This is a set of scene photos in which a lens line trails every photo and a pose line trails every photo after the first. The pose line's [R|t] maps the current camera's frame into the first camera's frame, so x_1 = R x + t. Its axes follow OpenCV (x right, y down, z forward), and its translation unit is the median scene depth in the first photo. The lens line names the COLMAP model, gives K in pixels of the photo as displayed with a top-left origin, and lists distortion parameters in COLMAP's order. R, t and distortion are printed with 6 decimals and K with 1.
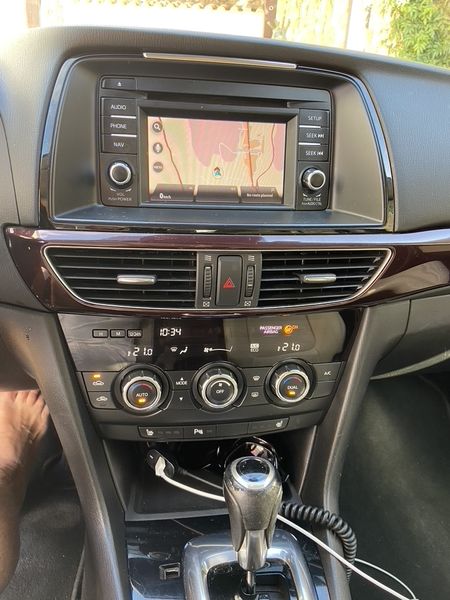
lens RADIAL K [[445.1, 0, 225.0], [0, 445.1, 300.0], [0, 0, 1]] dist [0.105554, -0.165684]
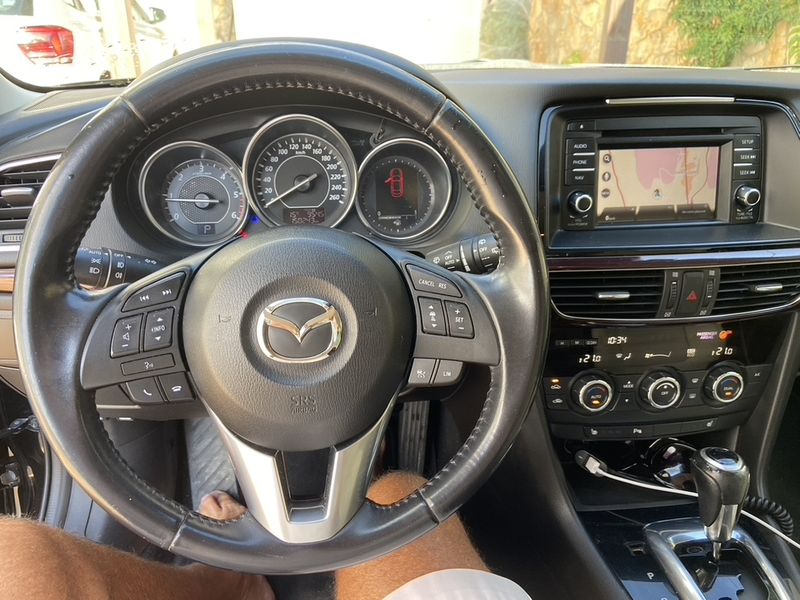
lens RADIAL K [[593.4, 0, 400.0], [0, 593.4, 300.0], [0, 0, 1]] dist [0.105554, -0.165684]
pose [[0.997421, -0.034297, -0.063043, -0.562581], [0.034211, 0.999412, -0.002447, -0.041776], [0.063090, 0.000284, 0.998008, -0.516490]]
